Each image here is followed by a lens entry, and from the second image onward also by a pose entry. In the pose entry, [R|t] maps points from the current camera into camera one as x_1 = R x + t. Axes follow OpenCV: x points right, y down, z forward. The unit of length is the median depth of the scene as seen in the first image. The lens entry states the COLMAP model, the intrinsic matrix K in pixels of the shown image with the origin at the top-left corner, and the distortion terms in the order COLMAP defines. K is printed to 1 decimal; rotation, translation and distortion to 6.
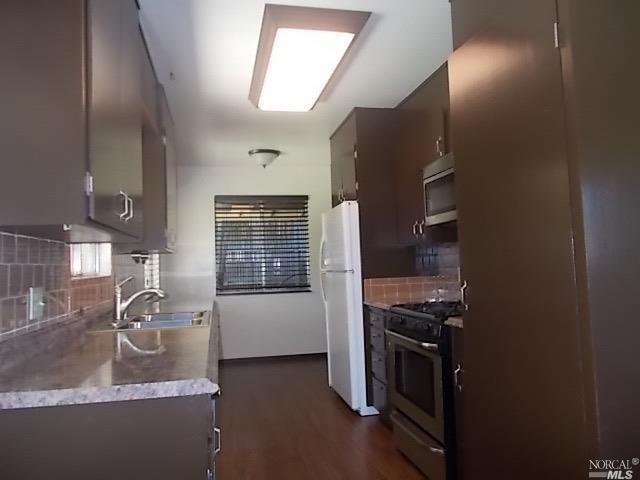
lens RADIAL K [[490.5, 0, 319.8], [0, 490.5, 239.5], [0, 0, 1]] dist [-0.003172, 0.000060]
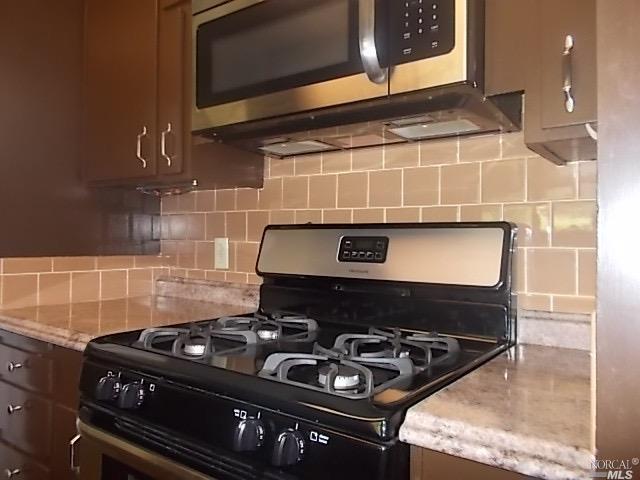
lens RADIAL K [[490.5, 0, 320.1], [0, 490.5, 241.2], [0, 0, 1]] dist [-0.003172, 0.000060]
pose [[0.763079, 0.039264, 0.645111, 0.037466], [-0.064562, 0.997791, 0.015639, 0.046275], [-0.643072, -0.053584, 0.763929, 0.579643]]
